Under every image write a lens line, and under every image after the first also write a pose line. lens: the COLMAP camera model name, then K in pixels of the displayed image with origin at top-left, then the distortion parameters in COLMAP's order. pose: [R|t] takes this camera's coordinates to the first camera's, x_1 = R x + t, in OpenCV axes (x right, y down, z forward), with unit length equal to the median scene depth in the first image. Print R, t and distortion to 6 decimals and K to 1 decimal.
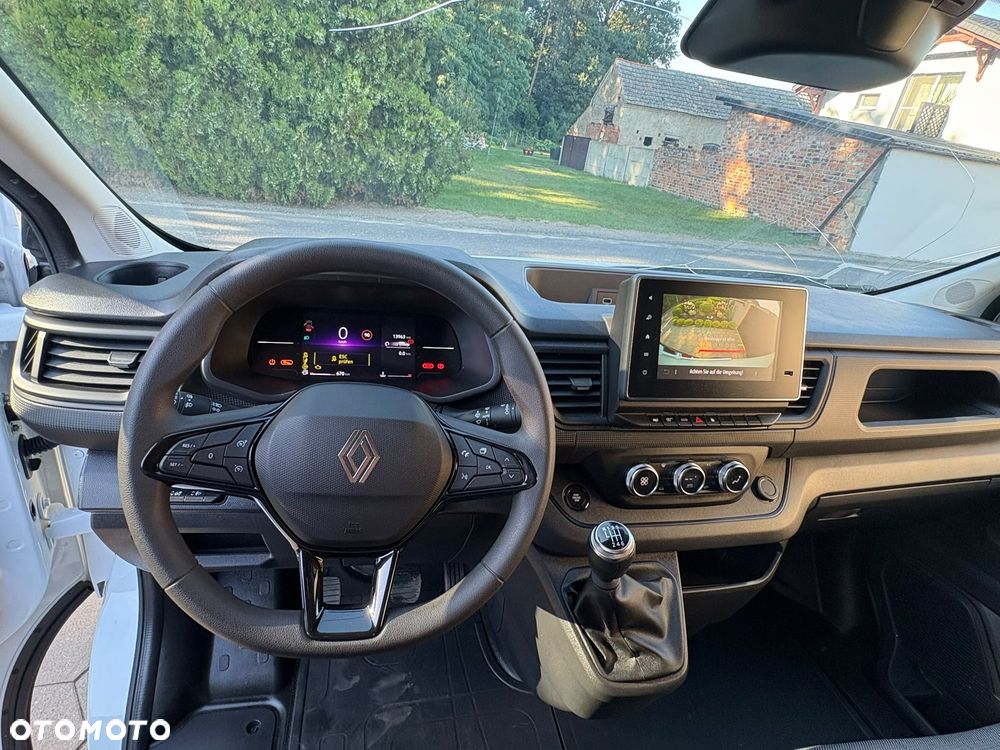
lens RADIAL K [[516.3, 0, 496.8], [0, 516.3, 375.7], [0, 0, 1]] dist [-0.001522, 0.000003]
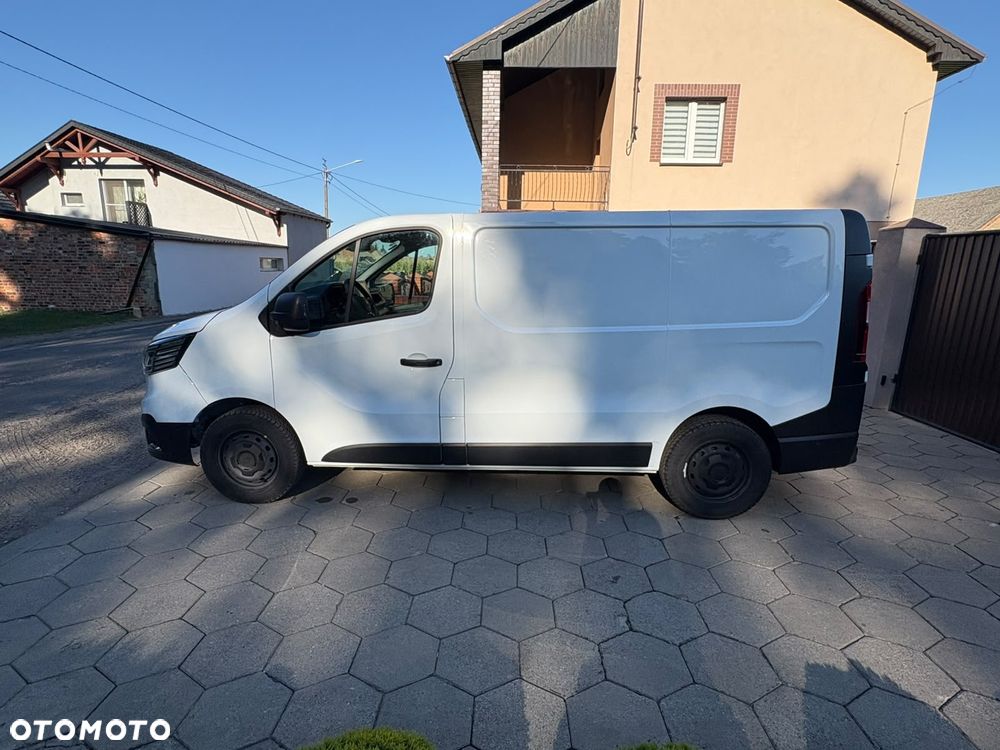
lens RADIAL K [[513.9, 0, 498.2], [0, 513.9, 375.8], [0, 0, 1]] dist [0.001022, 0.000041]
pose [[0.266566, -0.319119, 0.909454, -0.378680], [0.440911, 0.879448, 0.179356, 0.036578], [-0.857053, 0.353178, 0.375134, -0.180592]]
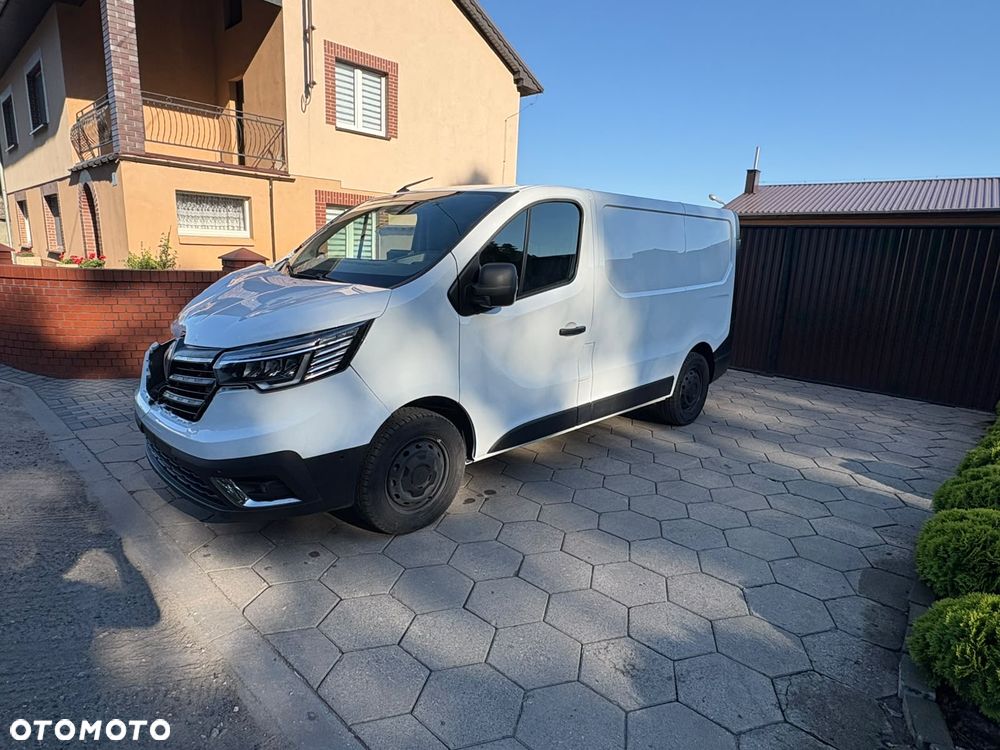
lens RADIAL K [[566.2, 0, 498.0], [0, 566.2, 375.6], [0, 0, 1]] dist [0.000189, 0.000811]
pose [[-0.528003, -0.323566, 0.785186, -0.368183], [0.271588, 0.811684, 0.517116, -0.130863], [-0.804644, 0.486286, -0.340695, 0.194119]]
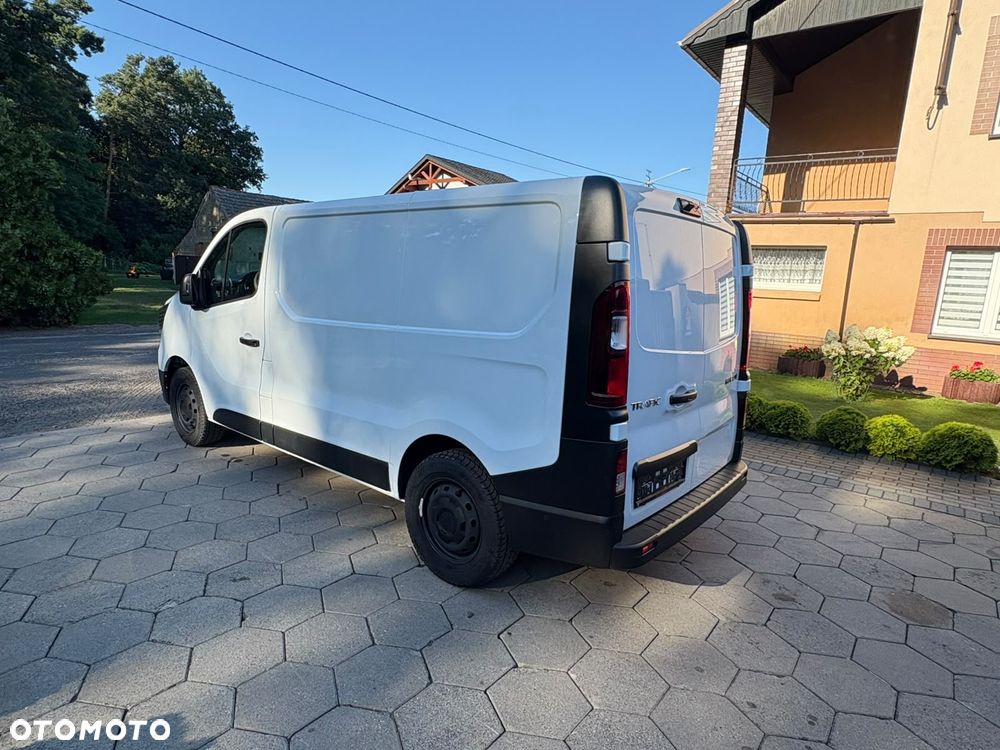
lens RADIAL K [[566.2, 0, 498.1], [0, 566.2, 376.3], [0, 0, 1]] dist [0.001440, -0.000220]
pose [[0.789756, -0.190932, 0.582950, -0.172018], [0.309437, 0.944554, -0.109845, 0.198942], [-0.529655, 0.267137, 0.805049, -0.442546]]
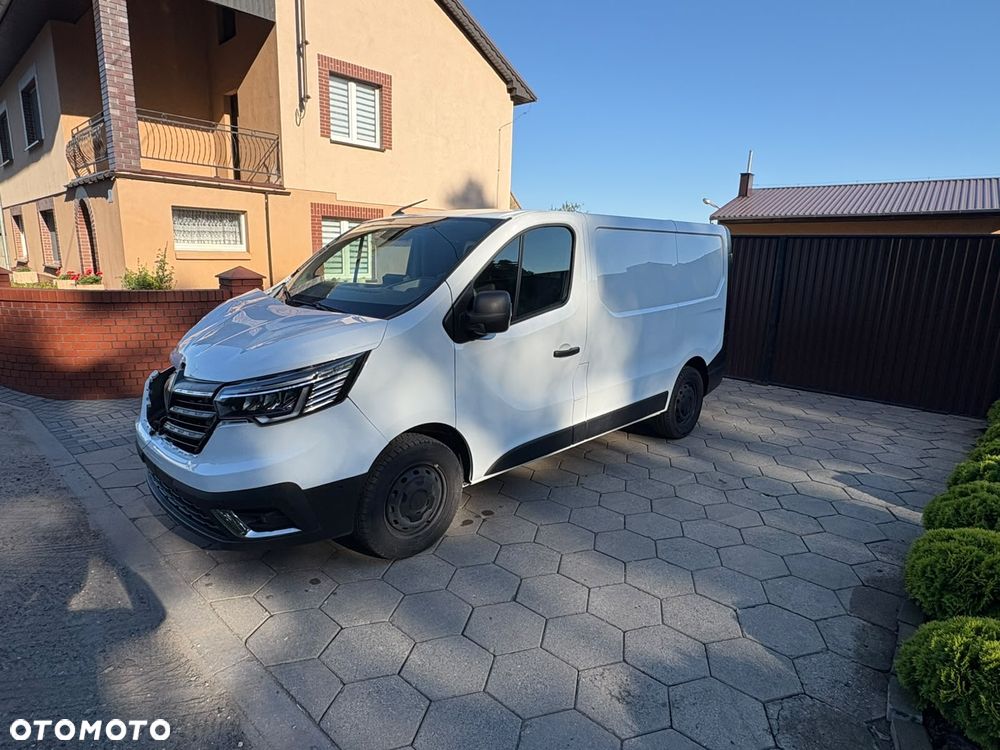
lens RADIAL K [[566.2, 0, 498.1], [0, 566.2, 376.3], [0, 0, 1]] dist [0.001440, -0.000220]
pose [[-0.535469, -0.312214, 0.784726, -0.369477], [0.281147, 0.810267, 0.514221, -0.144345], [-0.796385, 0.495973, -0.346095, 0.188197]]
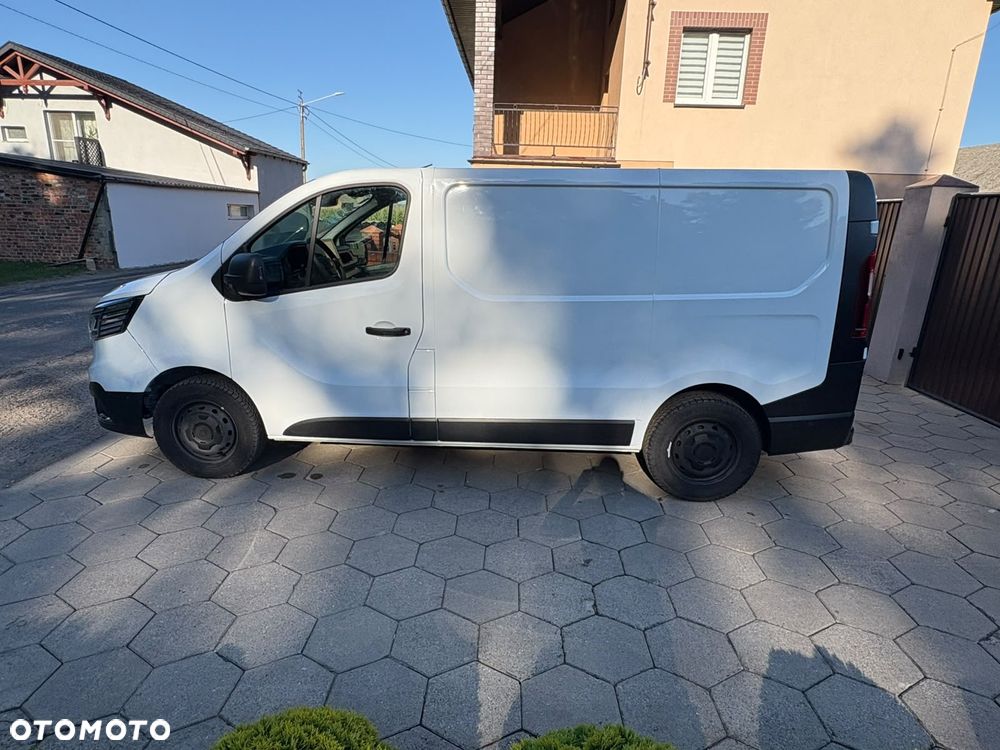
lens RADIAL K [[566.2, 0, 498.1], [0, 566.2, 376.3], [0, 0, 1]] dist [0.001440, -0.000220]
pose [[0.268415, -0.374514, 0.887521, -0.380956], [0.428040, 0.871748, 0.238404, 0.037517], [-0.862980, 0.315903, 0.394298, -0.199874]]
